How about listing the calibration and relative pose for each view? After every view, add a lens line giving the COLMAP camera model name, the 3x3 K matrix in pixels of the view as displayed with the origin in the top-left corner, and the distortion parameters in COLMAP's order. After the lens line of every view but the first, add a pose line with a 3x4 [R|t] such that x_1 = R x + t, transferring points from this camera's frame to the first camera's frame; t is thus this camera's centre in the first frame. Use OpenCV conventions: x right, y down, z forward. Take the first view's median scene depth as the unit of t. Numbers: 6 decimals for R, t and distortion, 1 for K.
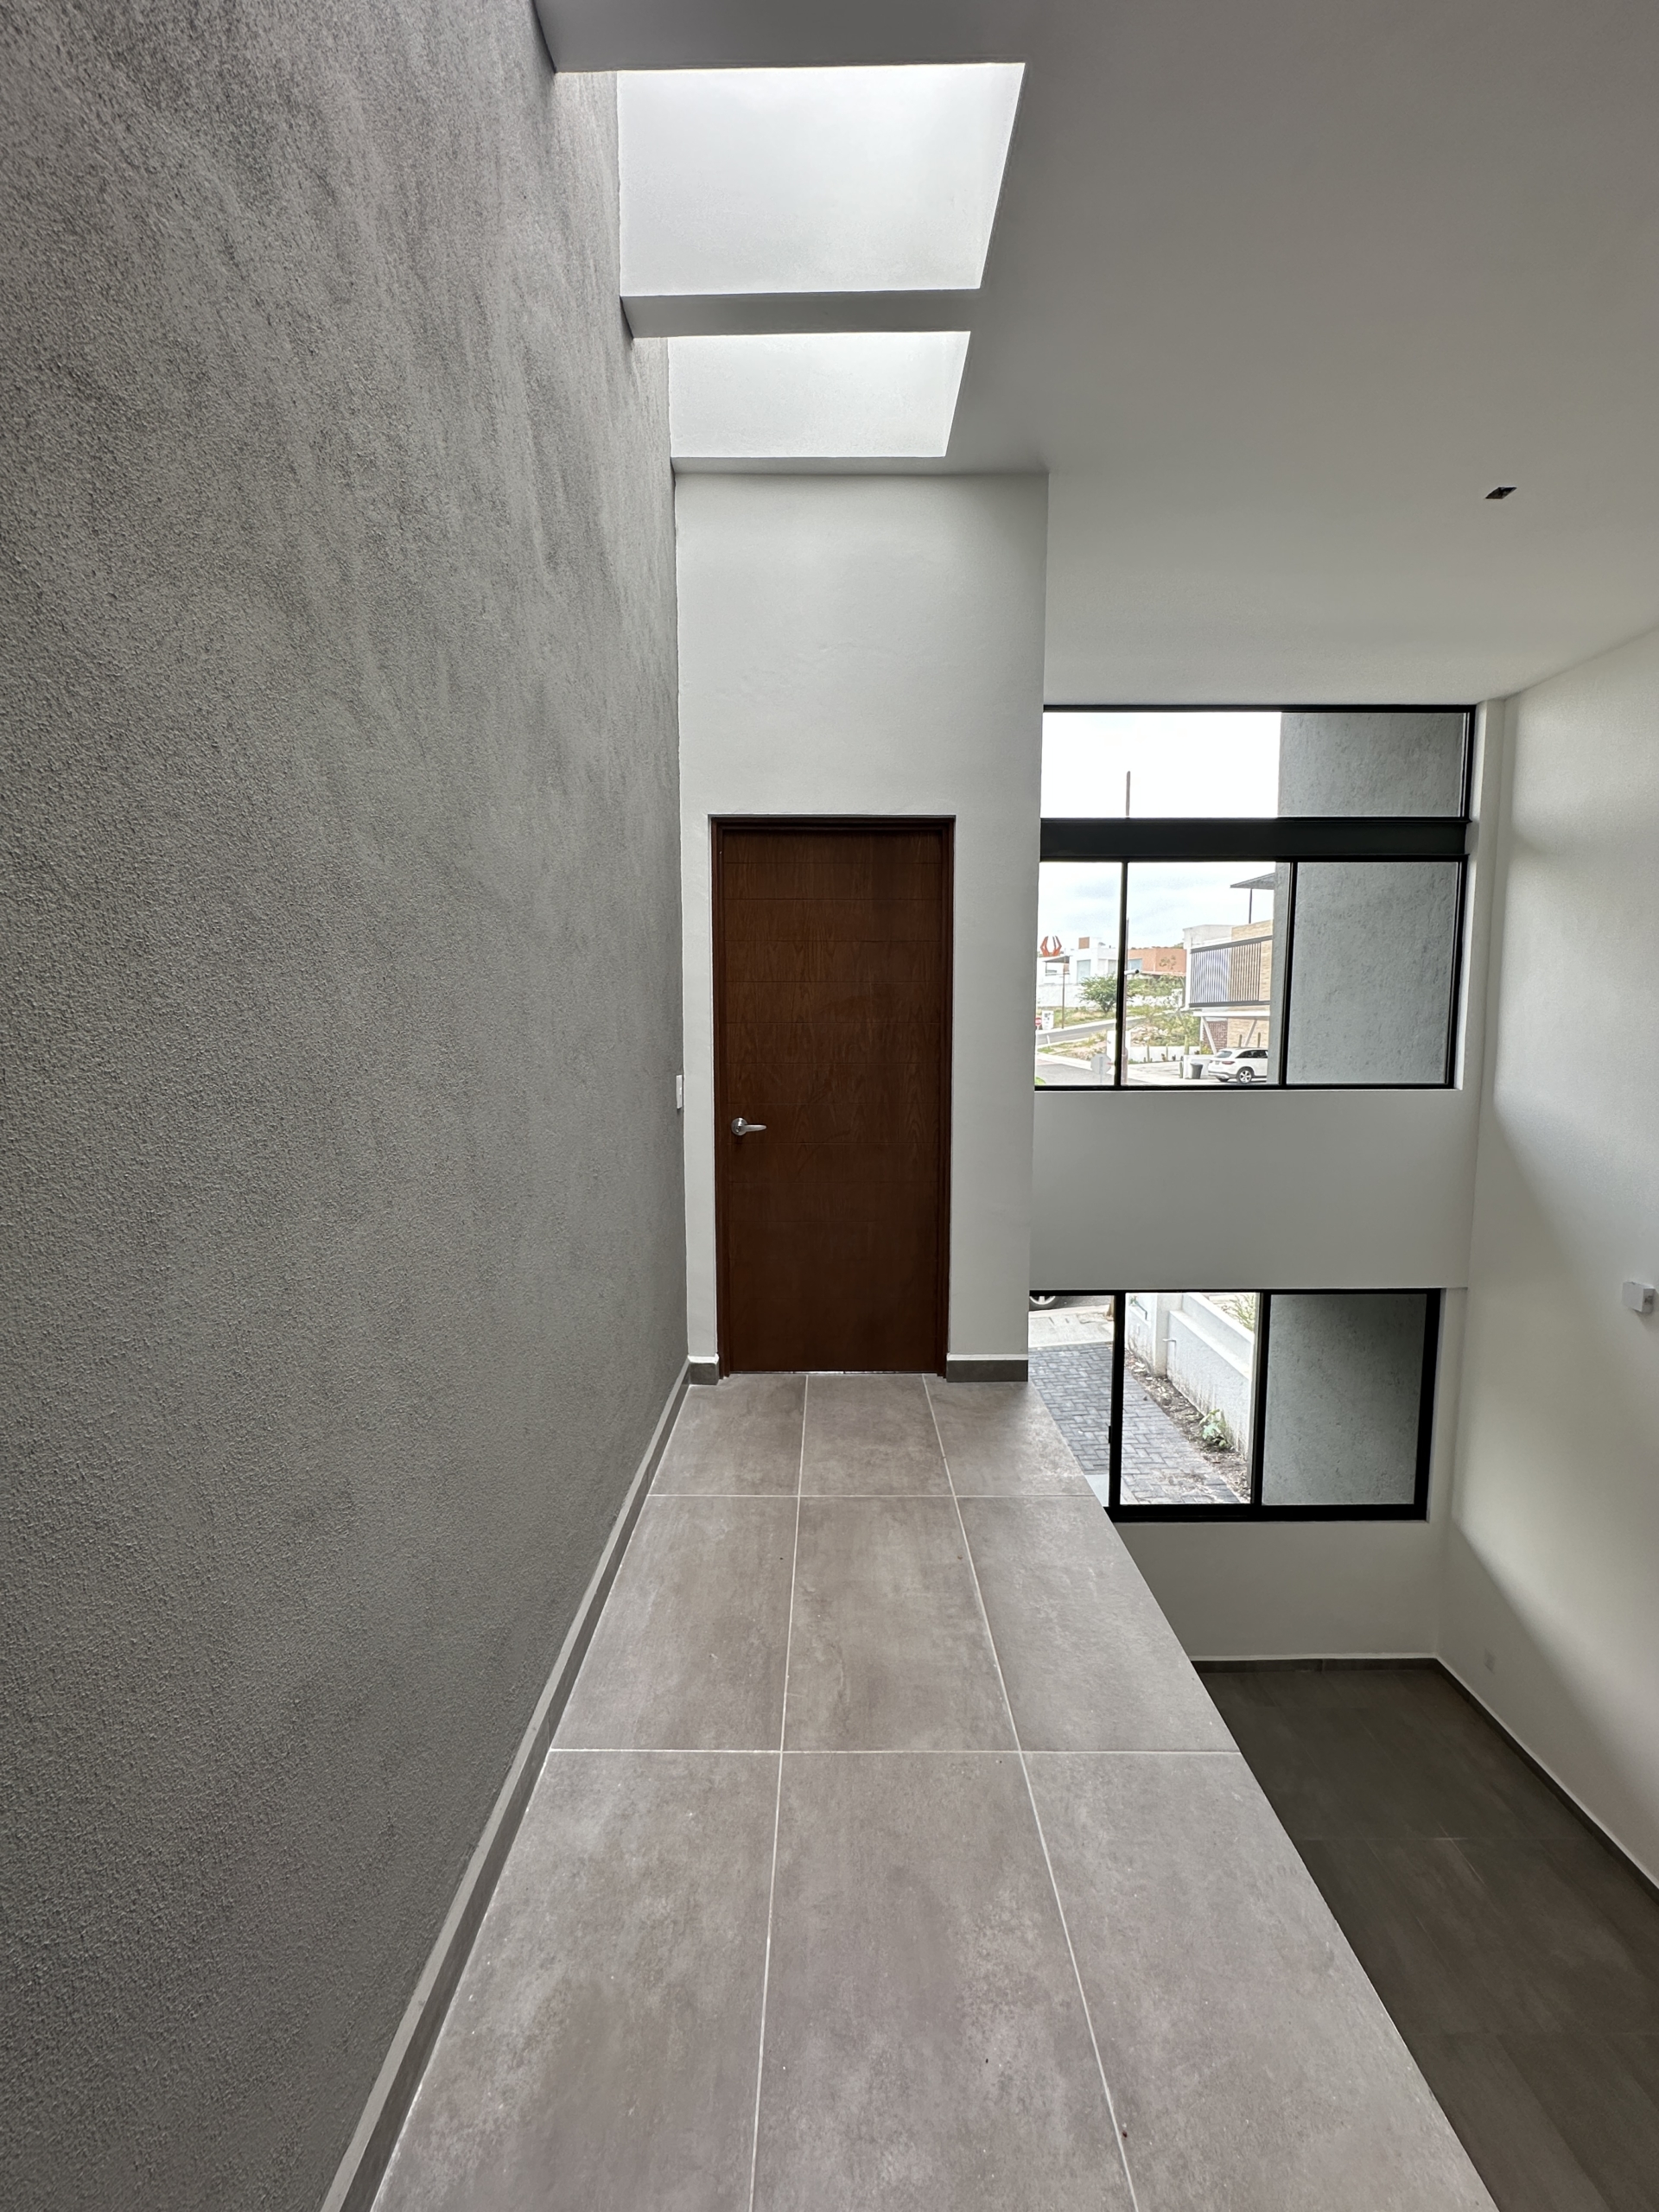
lens RADIAL K [[884.4, 0, 827.4], [0, 884.4, 1105.5], [0, 0, 1]] dist [-0.000291, -0.000887]
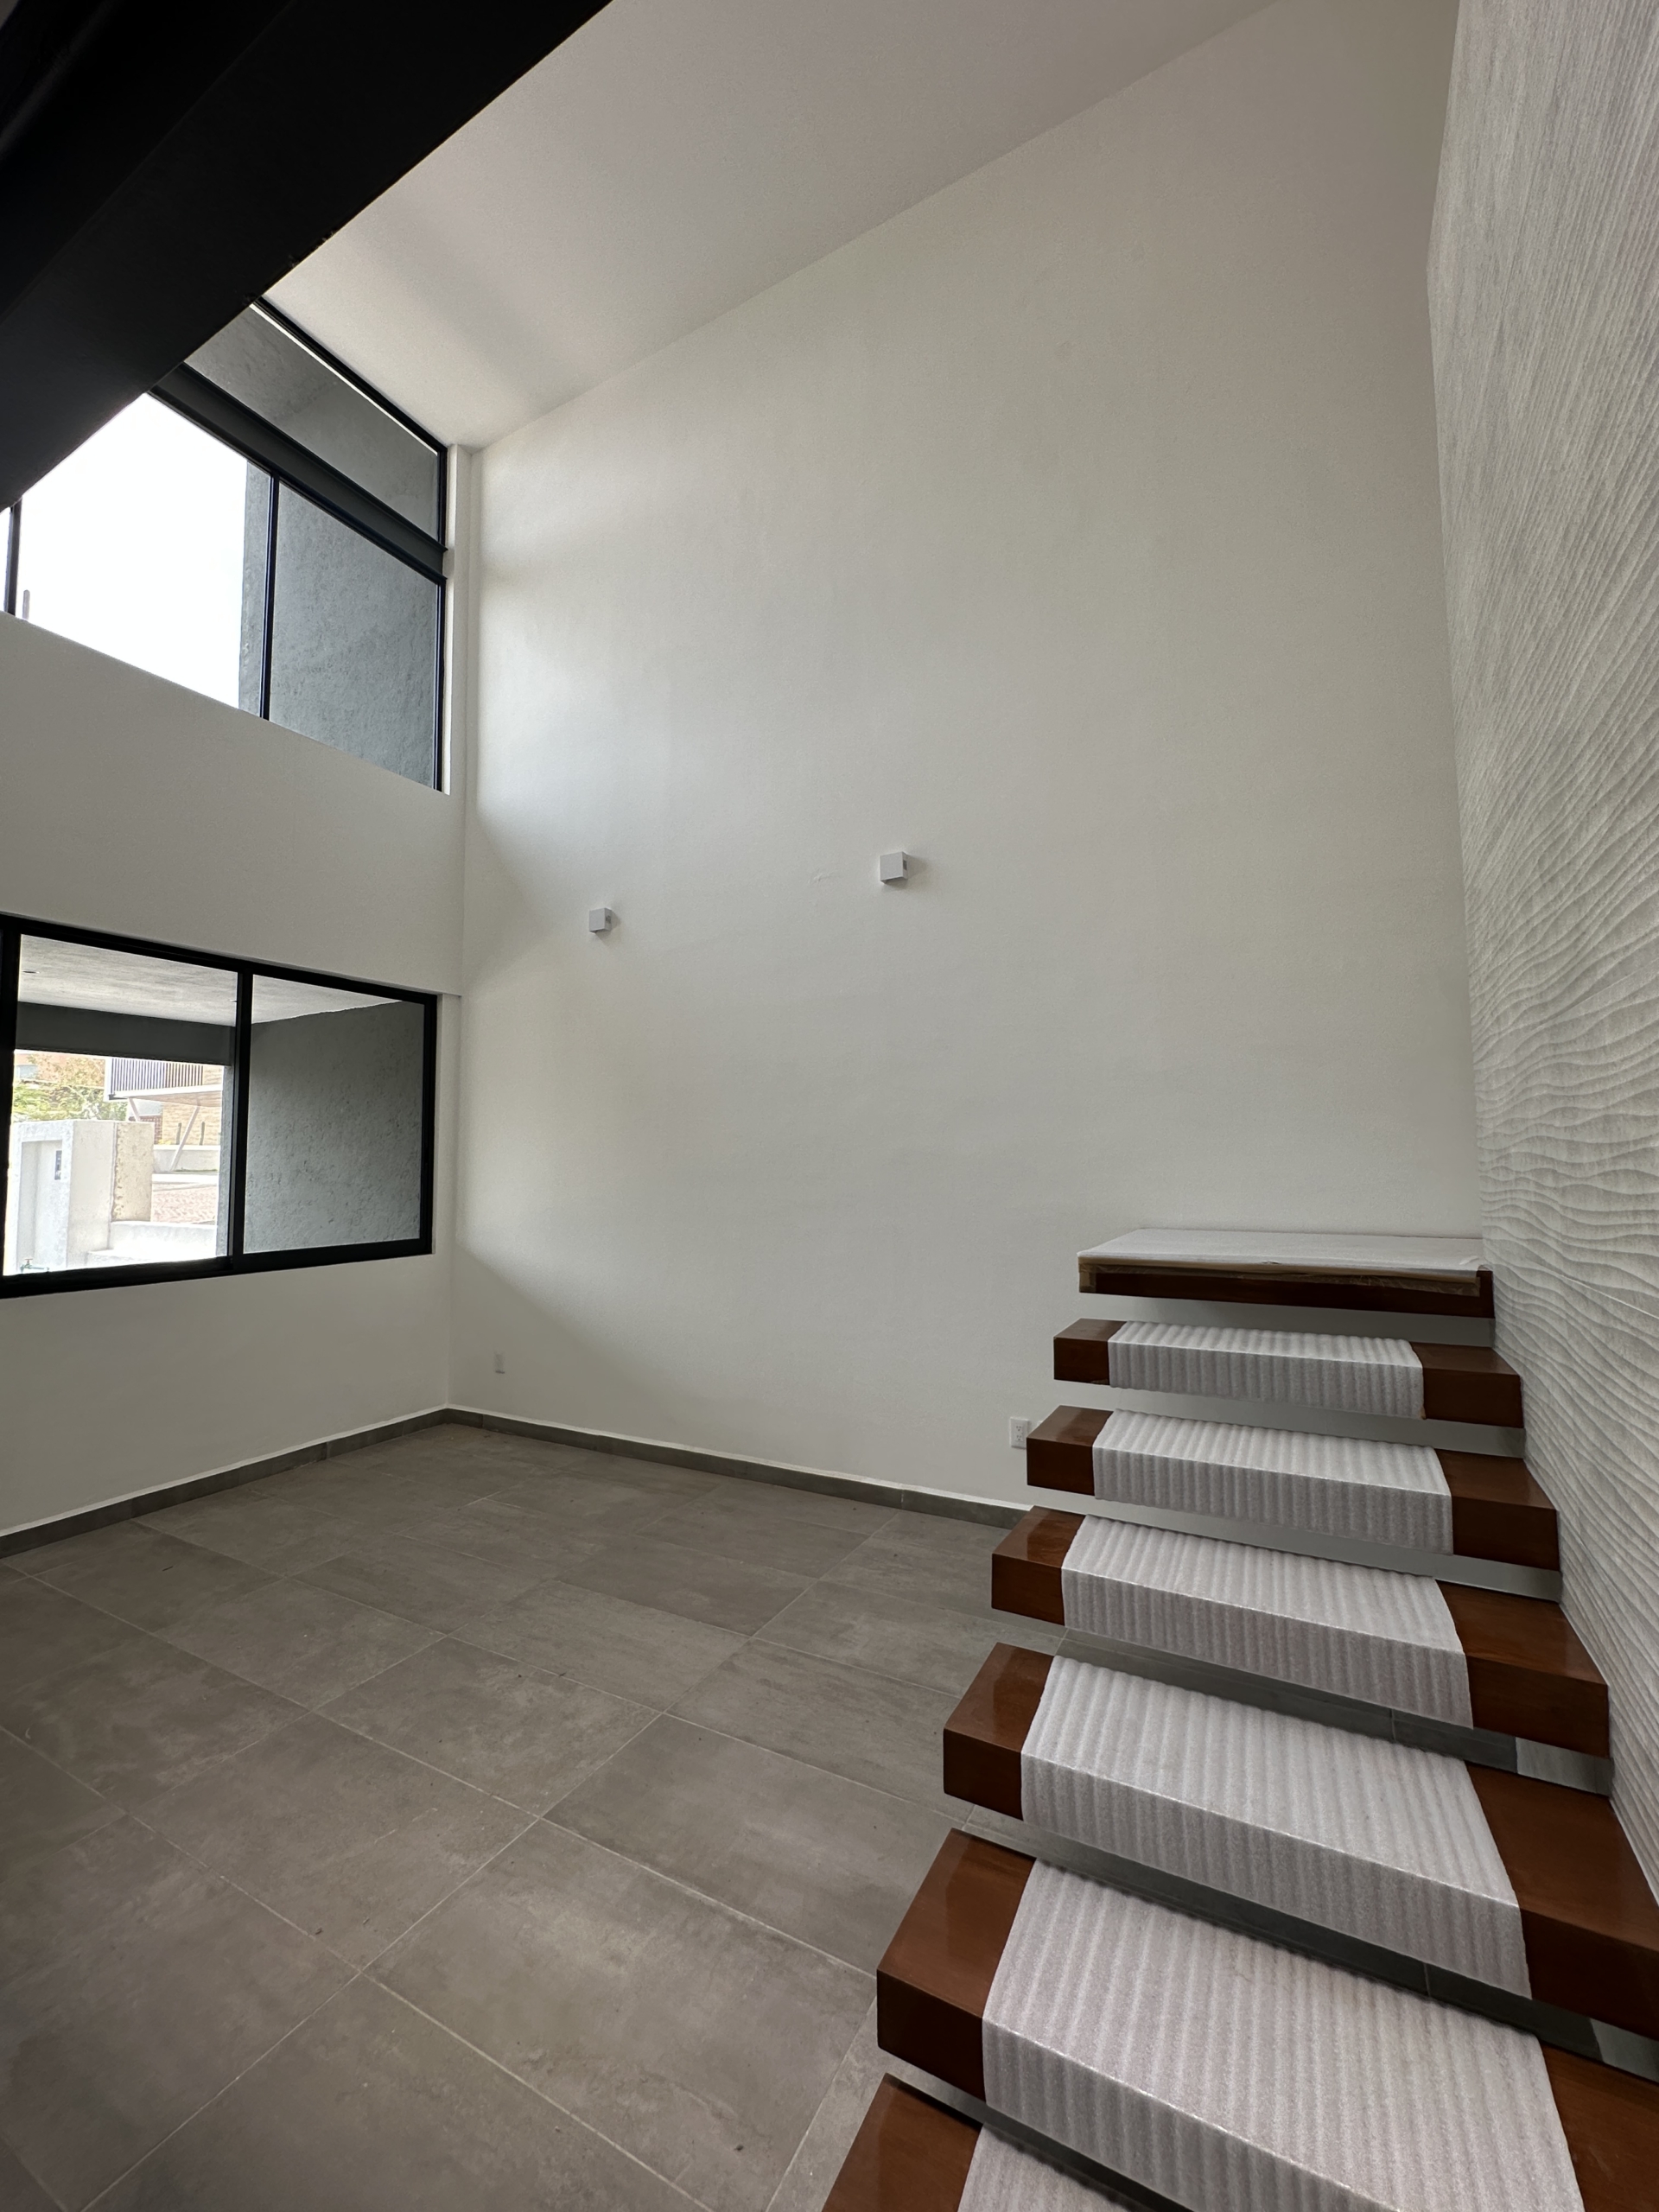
lens RADIAL K [[884.4, 0, 828.8], [0, 884.4, 1104.9], [0, 0, 1]] dist [-0.000291, -0.000887]
pose [[0.479821, 0.056159, 0.875567, 0.056136], [0.088216, 0.989804, -0.111829, 0.452697], [-0.872920, 0.130897, 0.469975, 0.179340]]
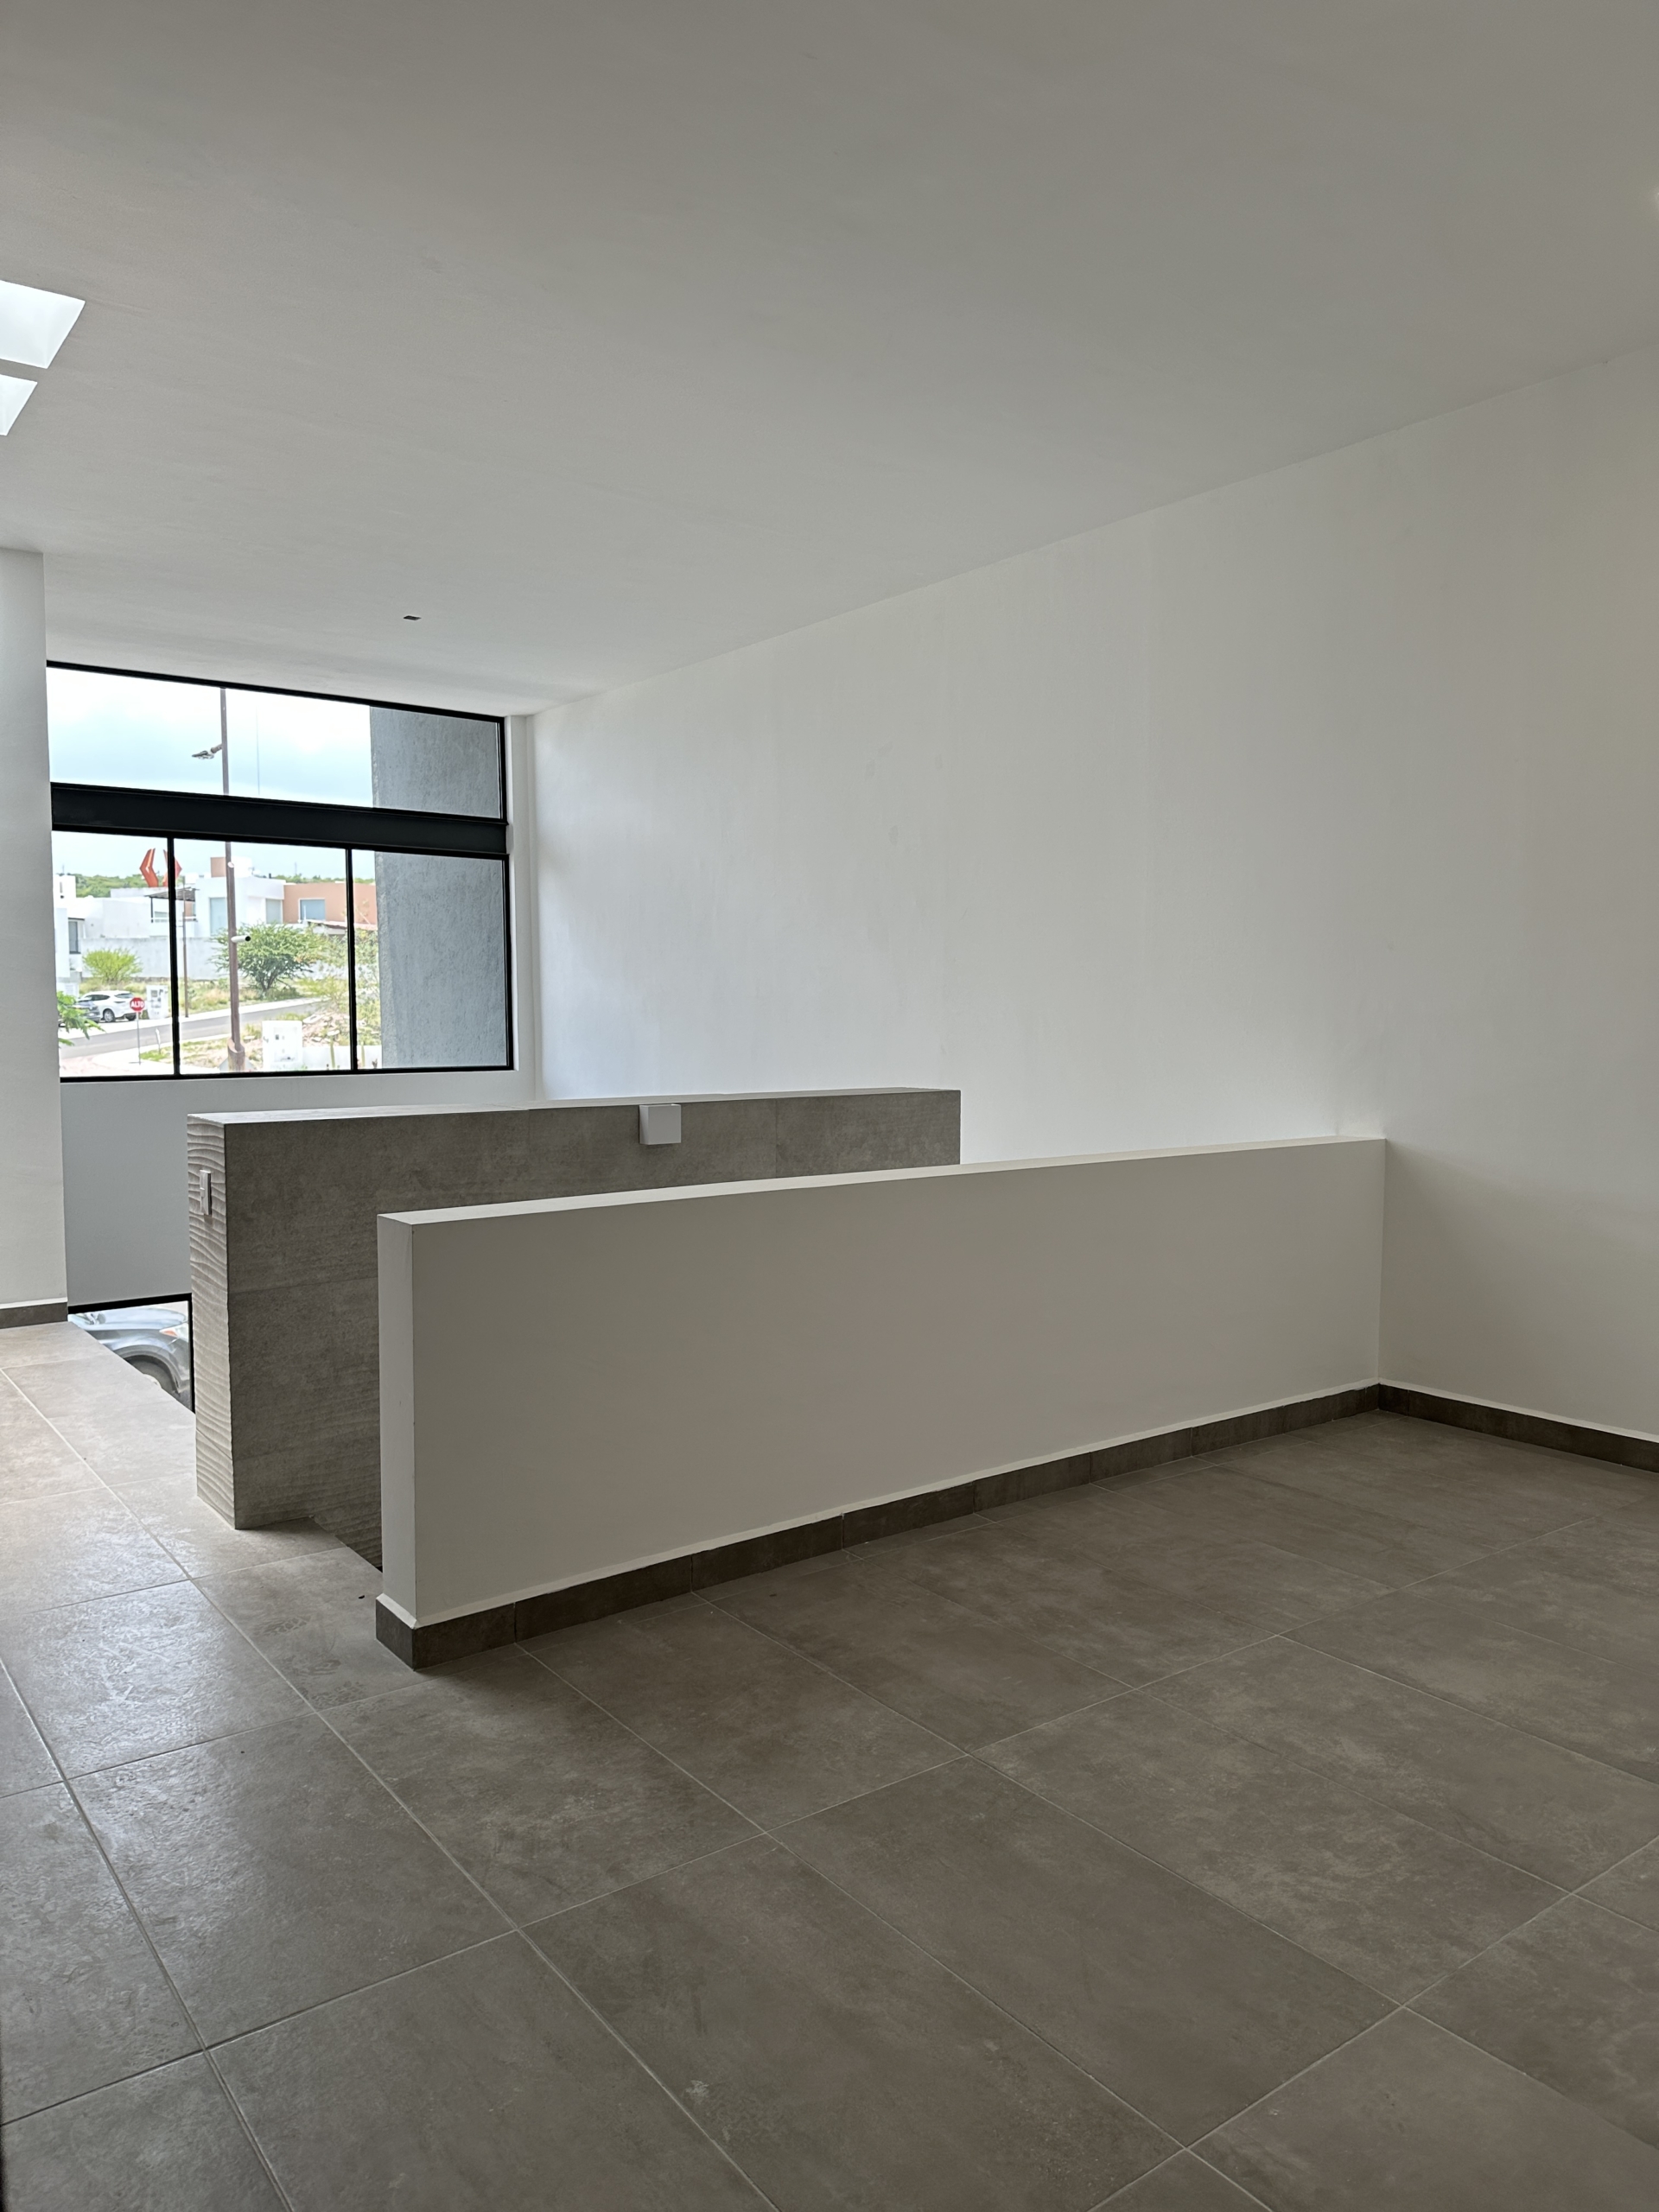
lens RADIAL K [[1547.4, 0, 849.2], [0, 1547.4, 1152.8], [0, 0, 1]] dist [0.058076, -0.060906]
pose [[0.793737, -0.051548, 0.606073, -0.109513], [0.052053, 0.998504, 0.016755, 0.066613], [-0.606030, 0.018249, 0.795232, -0.705452]]
